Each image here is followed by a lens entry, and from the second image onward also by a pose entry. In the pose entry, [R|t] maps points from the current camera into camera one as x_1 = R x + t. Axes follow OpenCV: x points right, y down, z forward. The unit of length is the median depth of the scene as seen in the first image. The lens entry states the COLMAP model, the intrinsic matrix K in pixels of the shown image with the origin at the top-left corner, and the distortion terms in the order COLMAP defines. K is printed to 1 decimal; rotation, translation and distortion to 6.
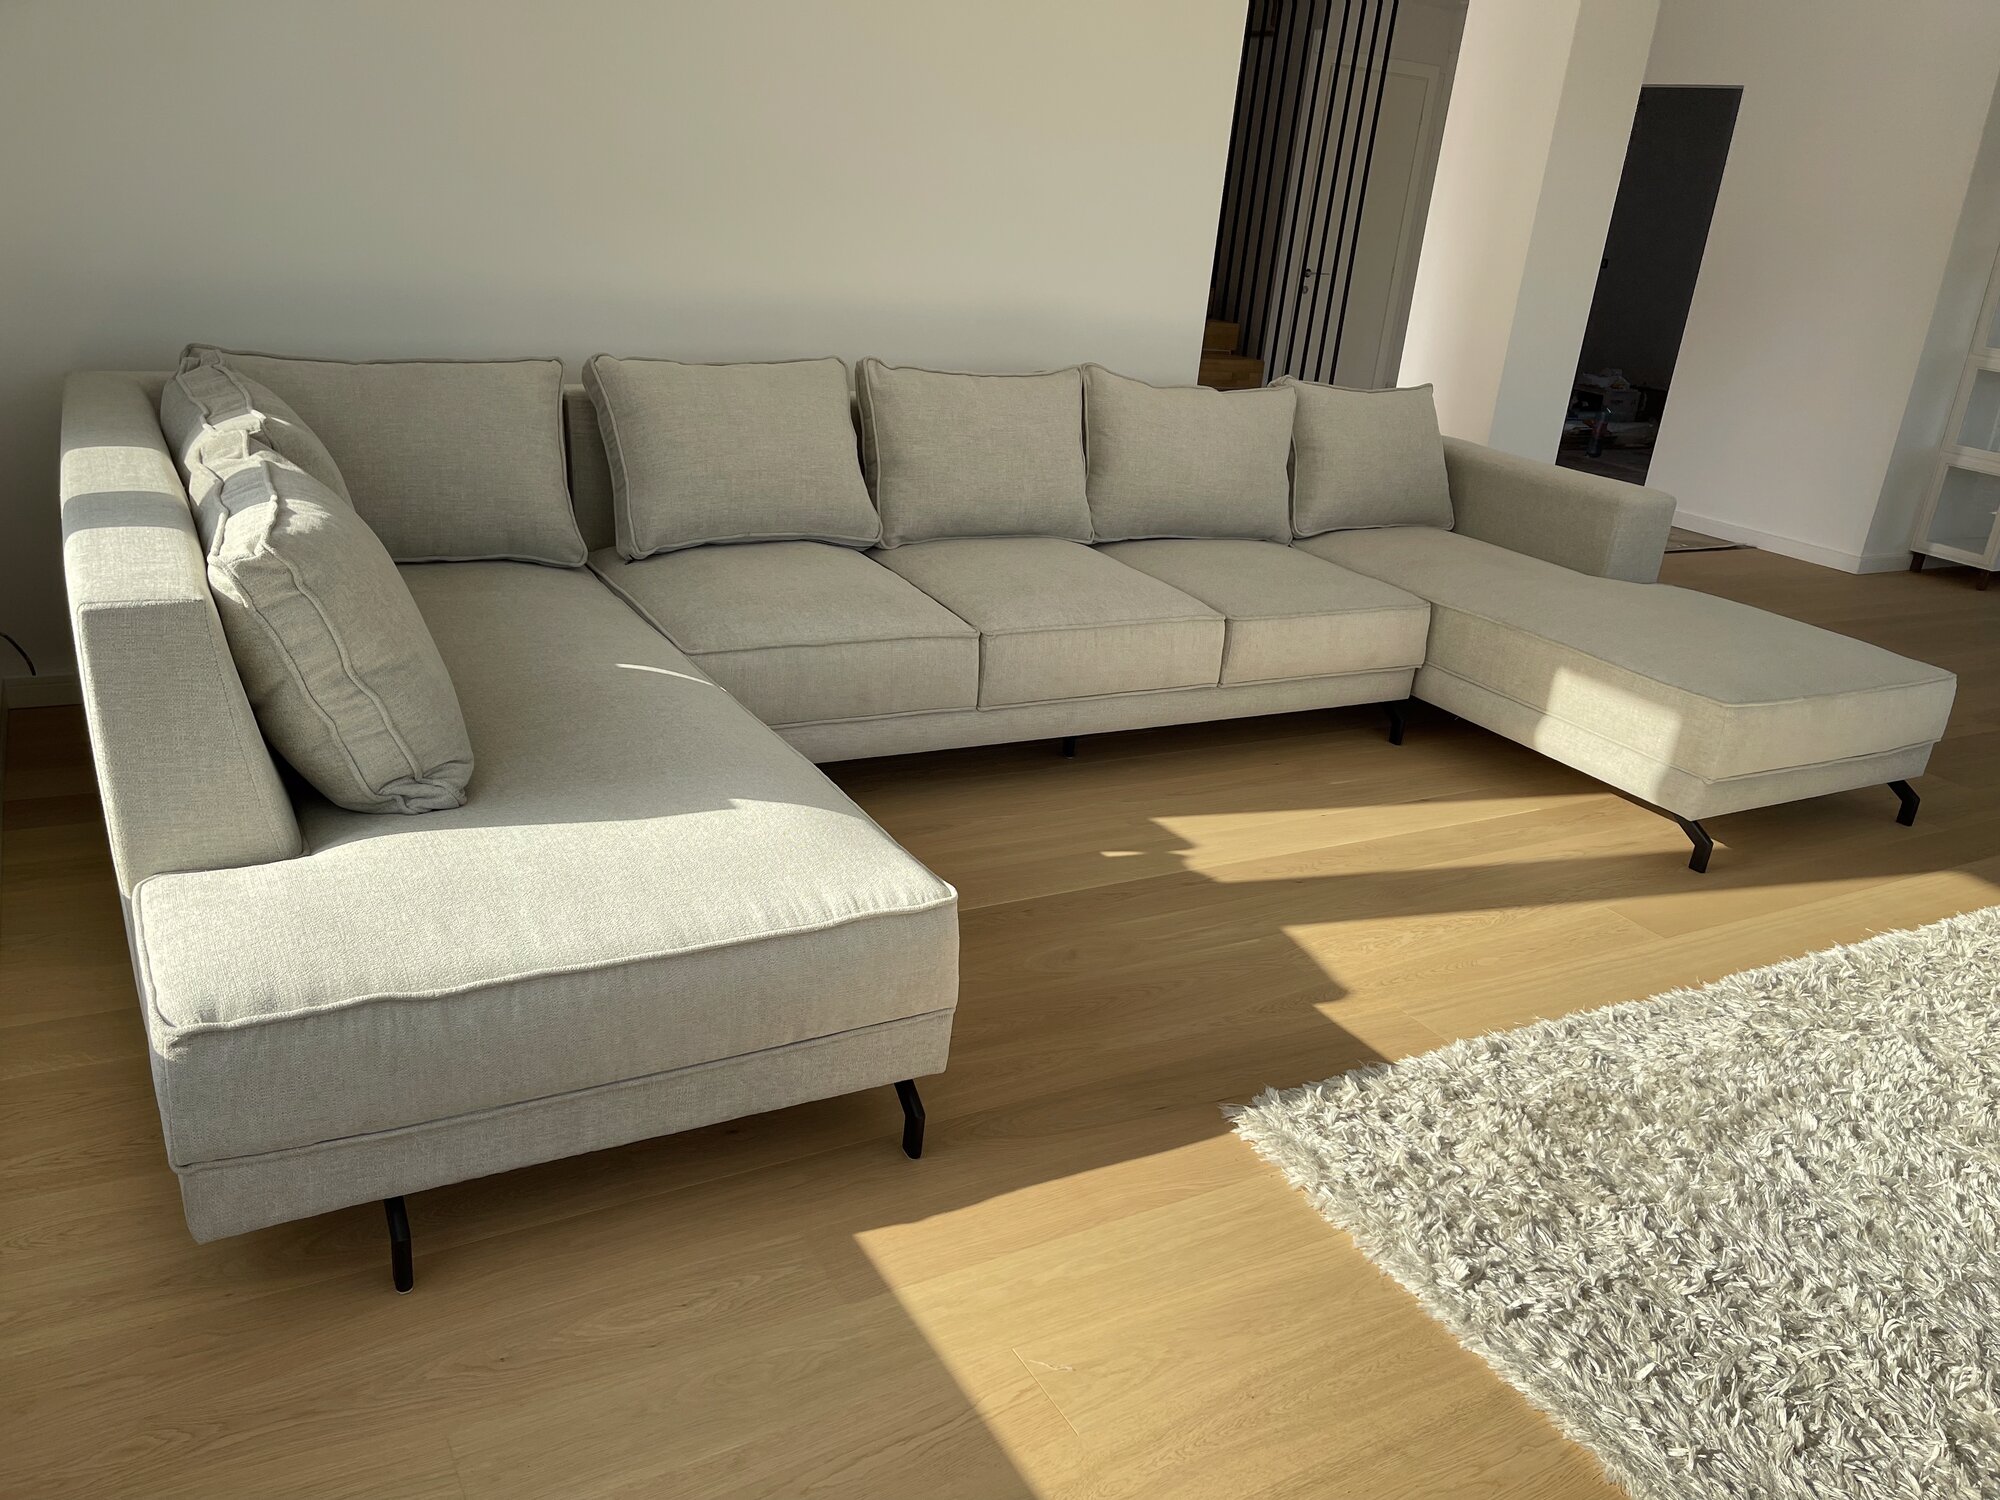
lens RADIAL K [[1481.4, 0, 976.8], [0, 1481.4, 756.8], [0, 0, 1]] dist [0.080660, -0.093633]
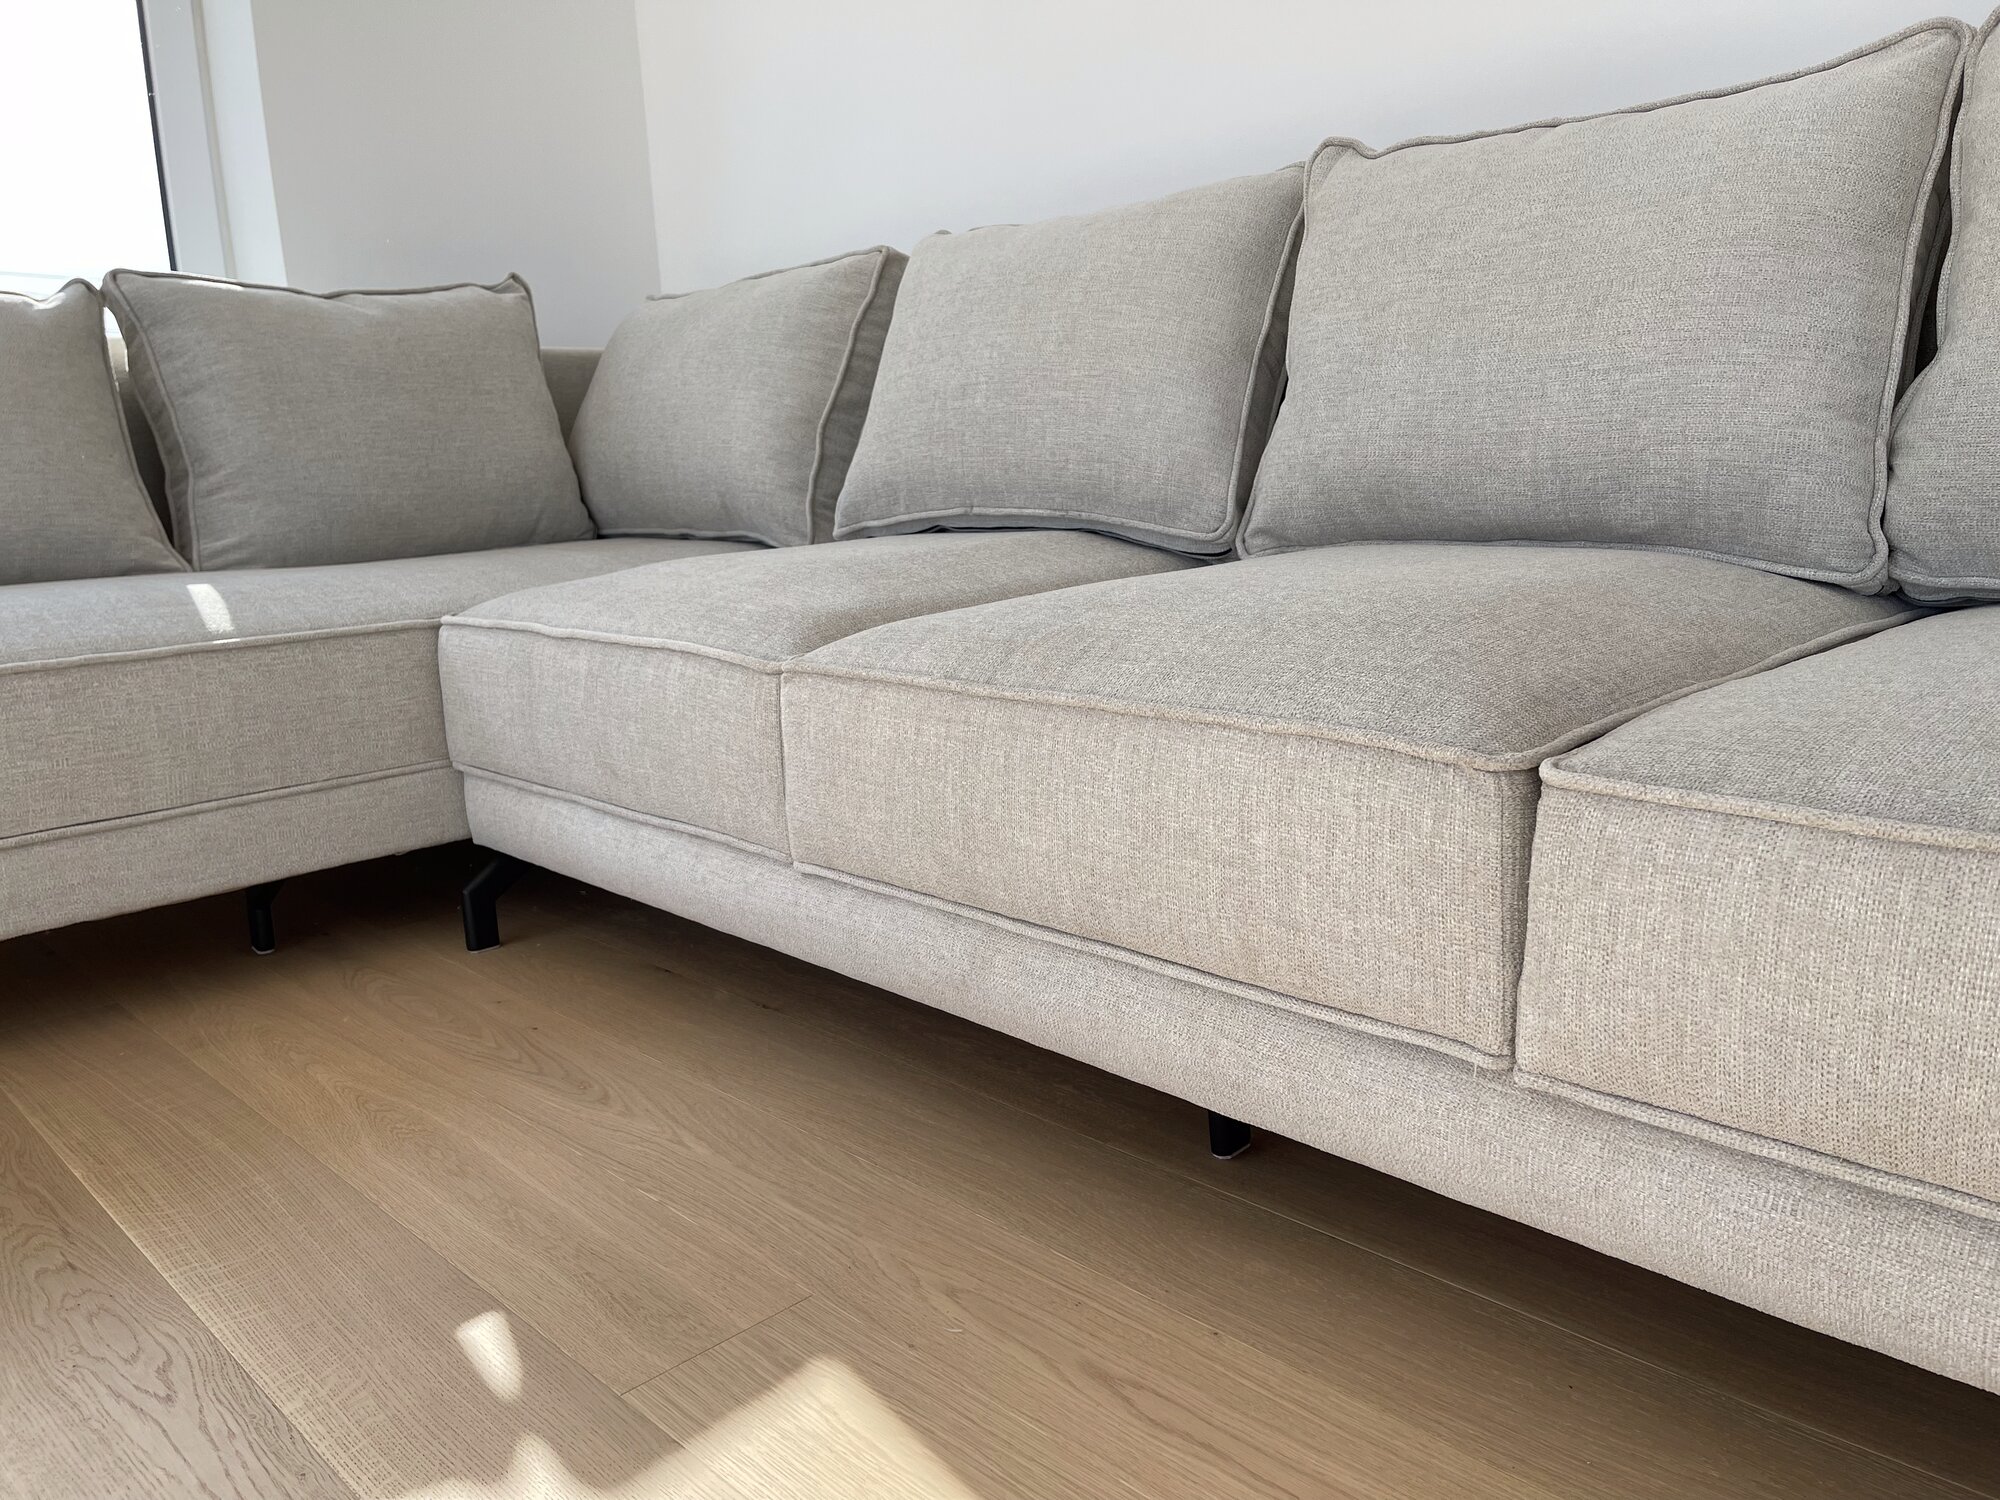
lens RADIAL K [[1508.4, 0, 1000.0], [0, 1508.4, 750.0], [0, 0, 1]] dist [0.078628, -0.090923]
pose [[0.249431, 0.092628, -0.963952, 0.386158], [-0.285183, 0.958299, 0.018291, -0.082389], [0.925449, 0.270340, 0.265445, 0.914538]]
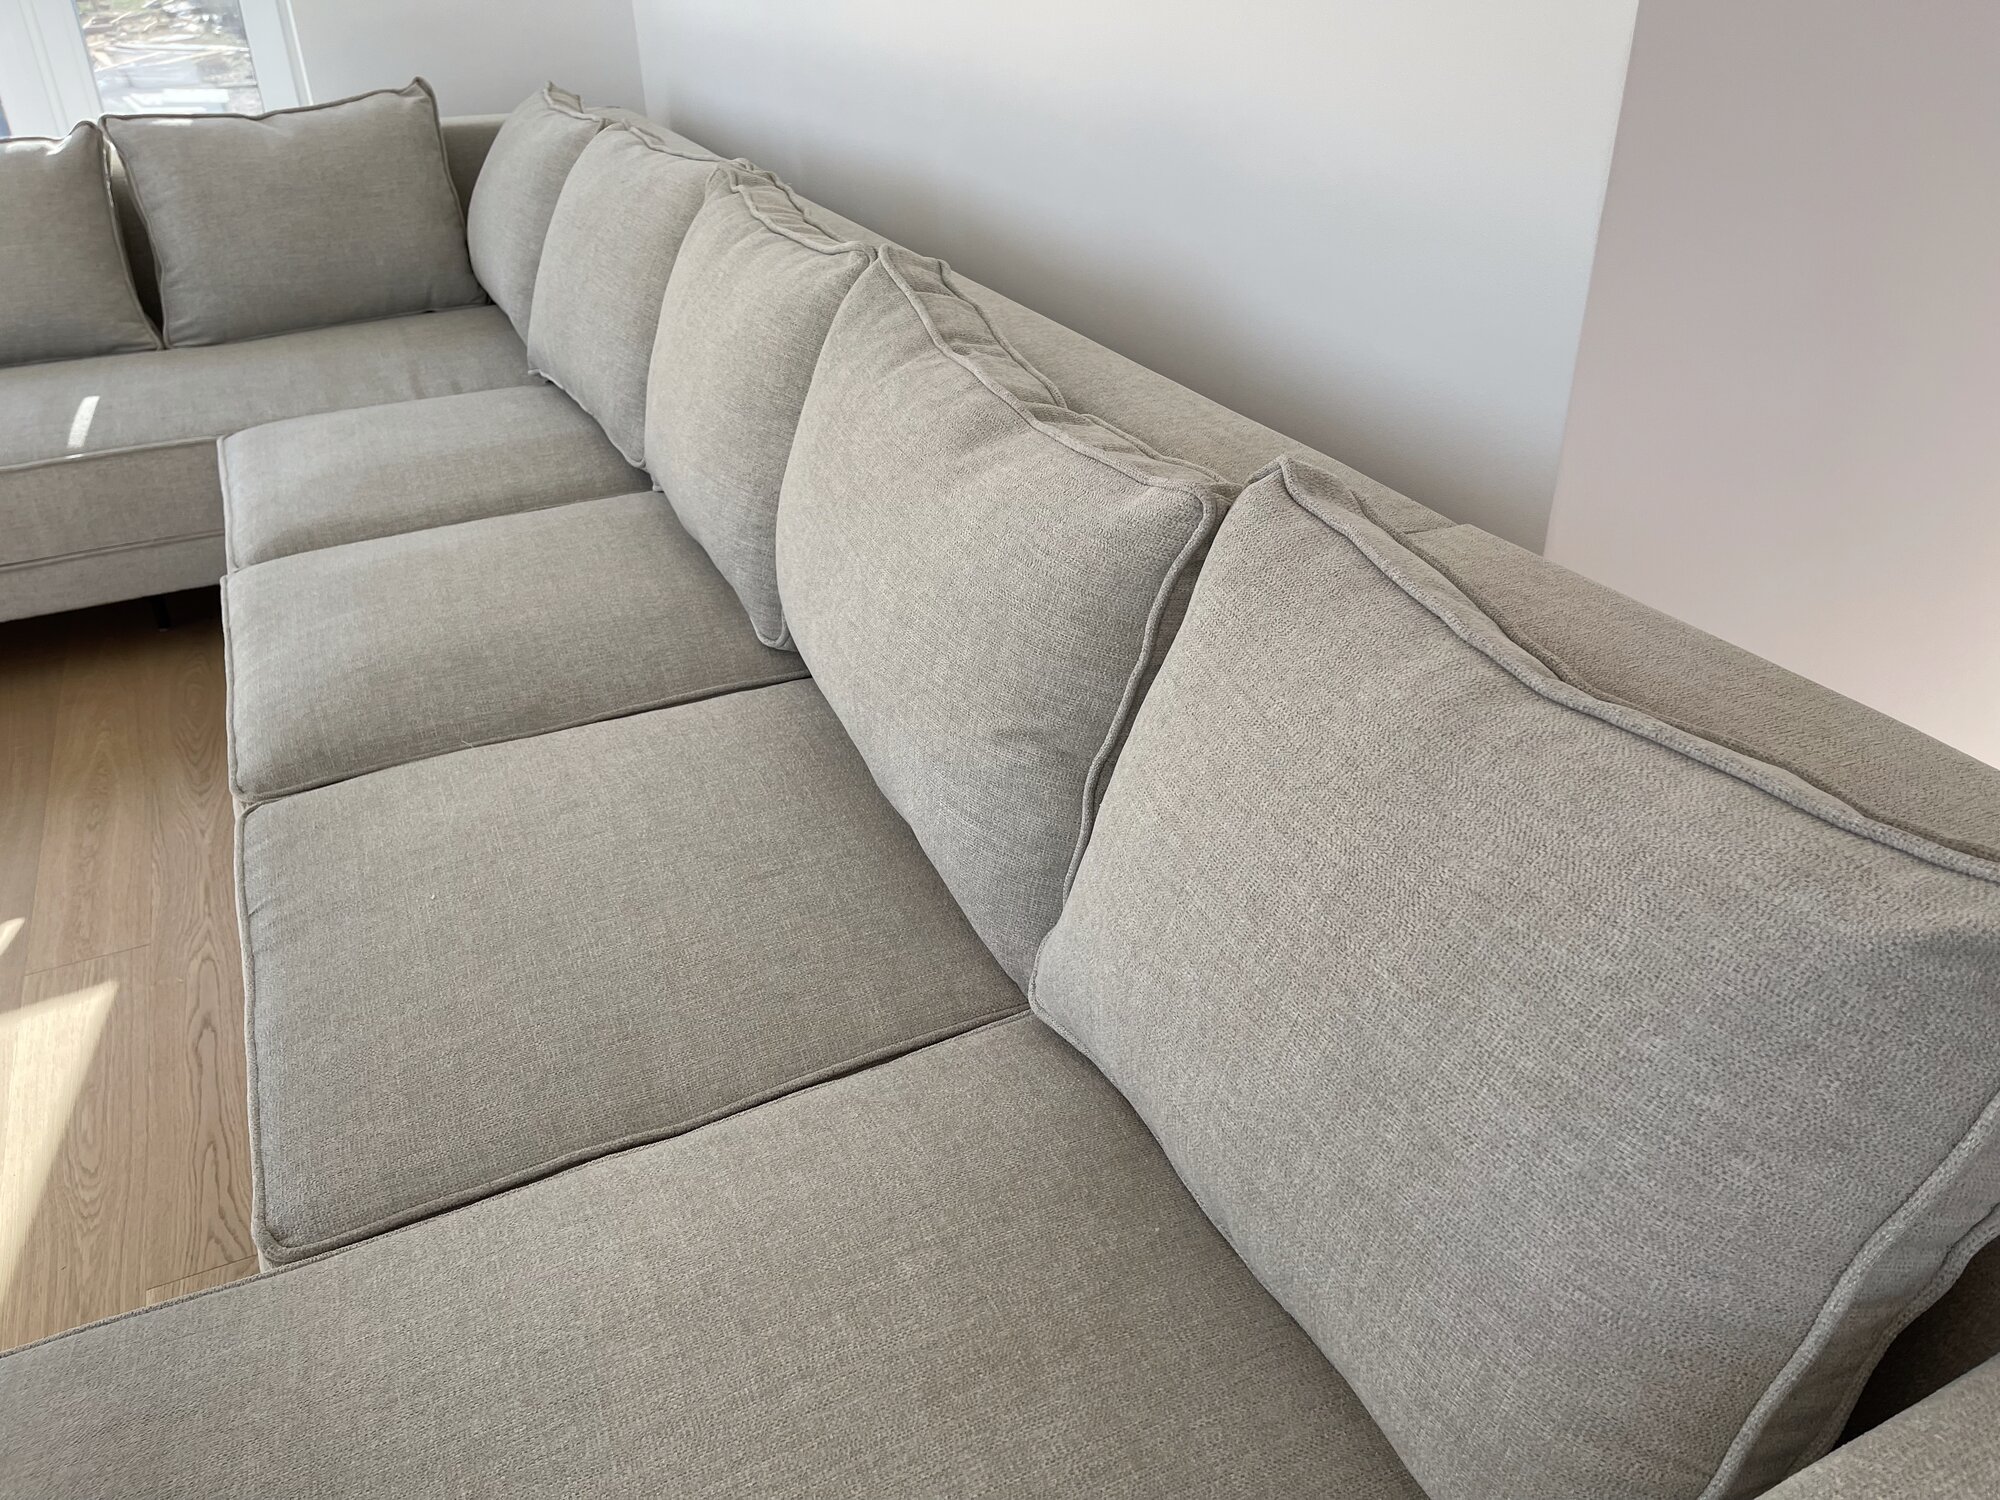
lens RADIAL K [[1498.5, 0, 1000.0], [0, 1498.5, 750.0], [0, 0, 1]] dist [0.104656, -0.147587]
pose [[-0.076009, 0.415103, -0.906594, 0.574094], [-0.341080, 0.843551, 0.414833, -0.384482], [0.936956, 0.340752, 0.077466, 1.229205]]
